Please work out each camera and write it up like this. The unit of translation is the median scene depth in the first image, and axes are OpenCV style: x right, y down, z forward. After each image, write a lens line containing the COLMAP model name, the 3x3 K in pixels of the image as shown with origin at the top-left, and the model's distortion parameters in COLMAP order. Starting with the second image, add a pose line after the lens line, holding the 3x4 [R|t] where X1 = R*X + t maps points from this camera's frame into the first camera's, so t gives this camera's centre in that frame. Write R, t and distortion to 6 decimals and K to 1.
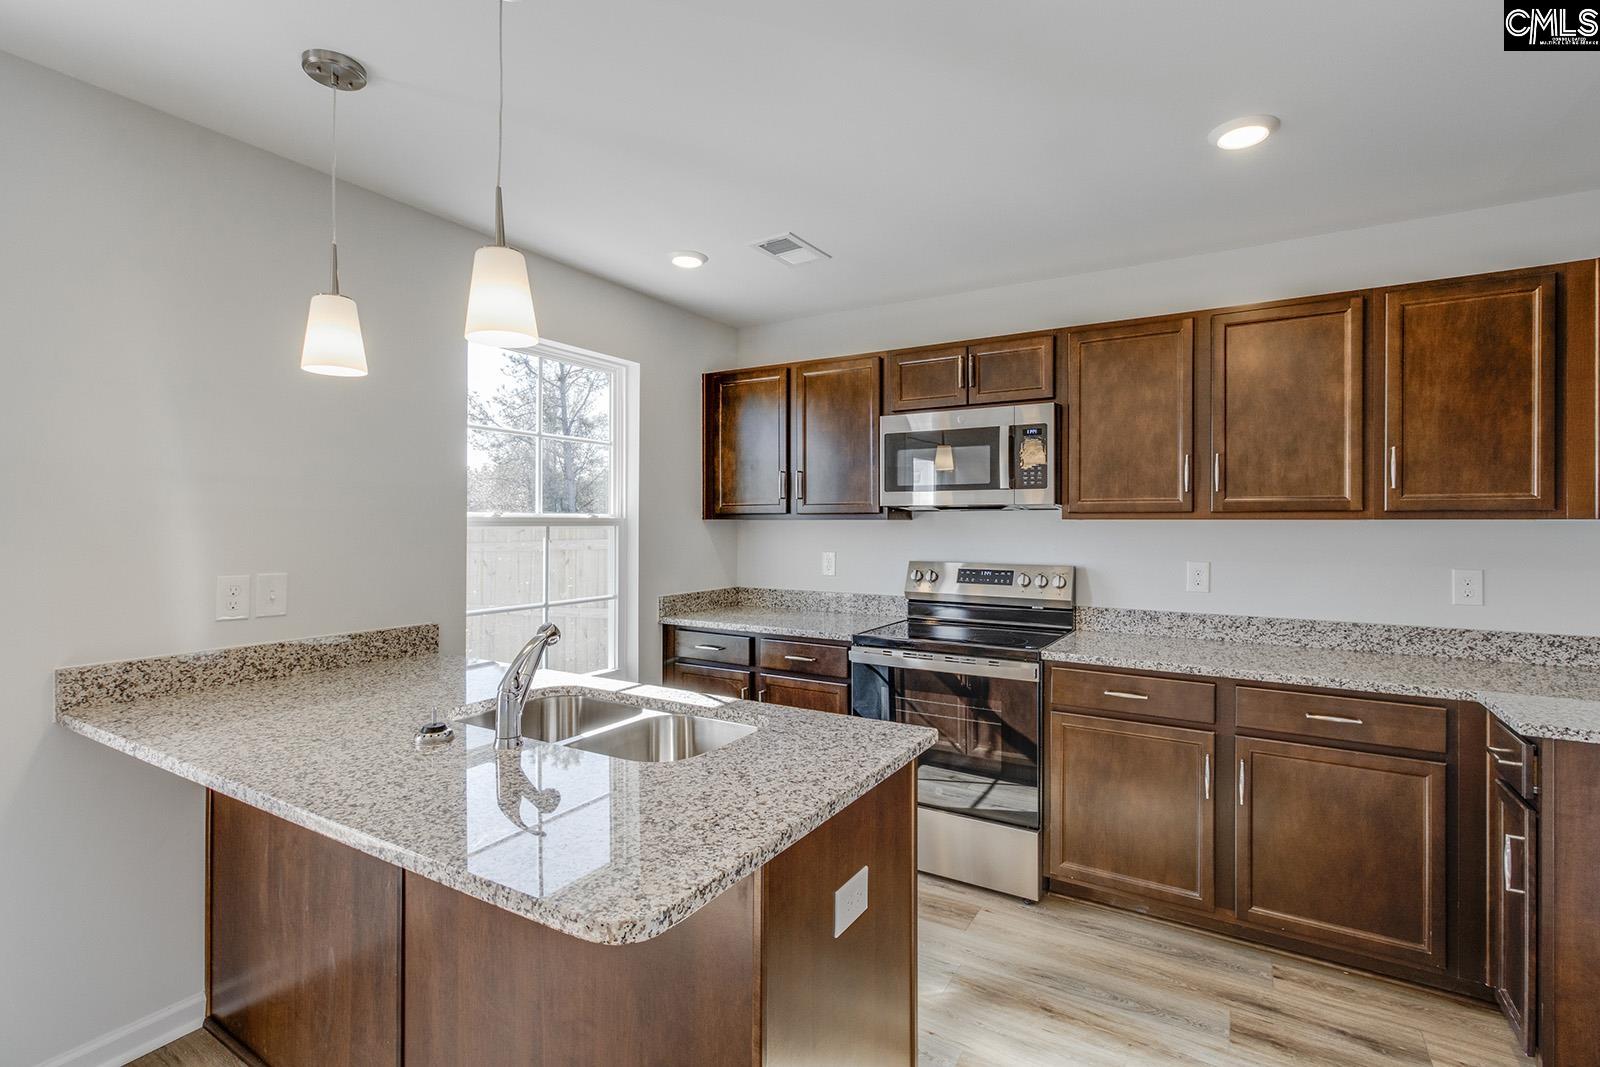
lens RADIAL K [[739.8, 0, 802.4], [0, 739.8, 528.7], [0, 0, 1]] dist [0.007845, -0.000861]
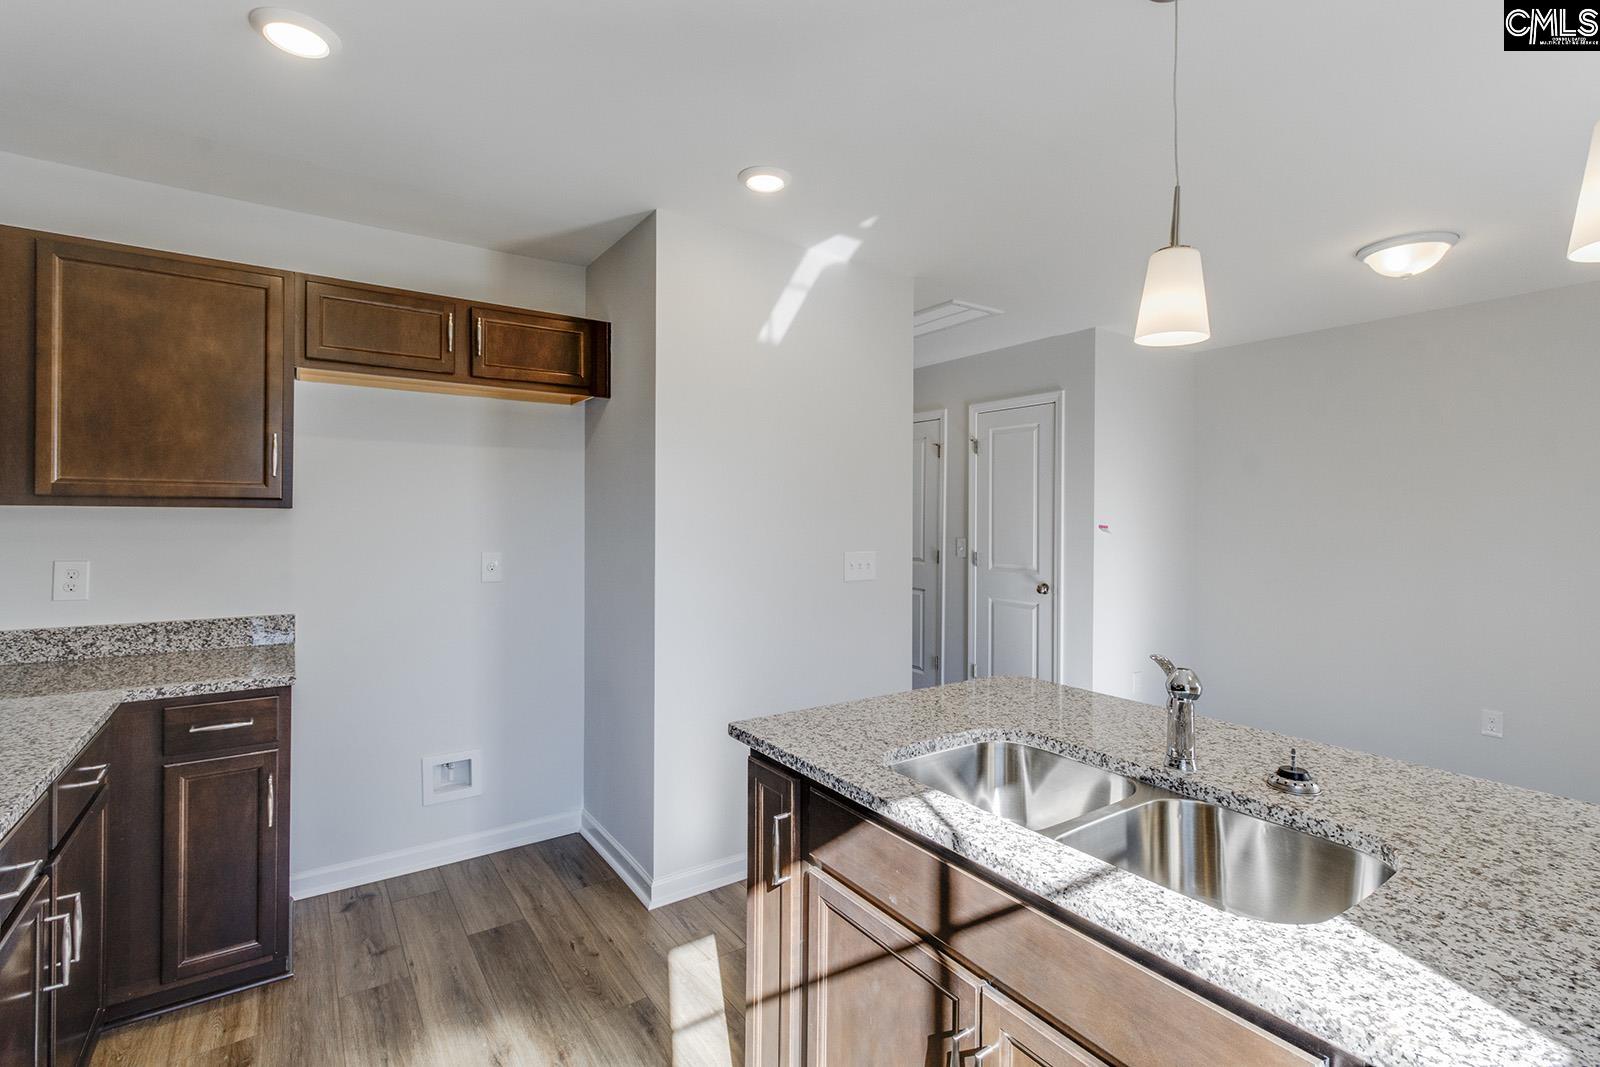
lens RADIAL K [[739.8, 0, 790.1], [0, 739.8, 528.2], [0, 0, 1]] dist [0.007845, -0.000861]
pose [[-0.910959, -0.018008, 0.412103, -0.273149], [-0.007291, 0.999593, 0.027563, -0.019911], [-0.412432, 0.022104, -0.910720, 1.684286]]
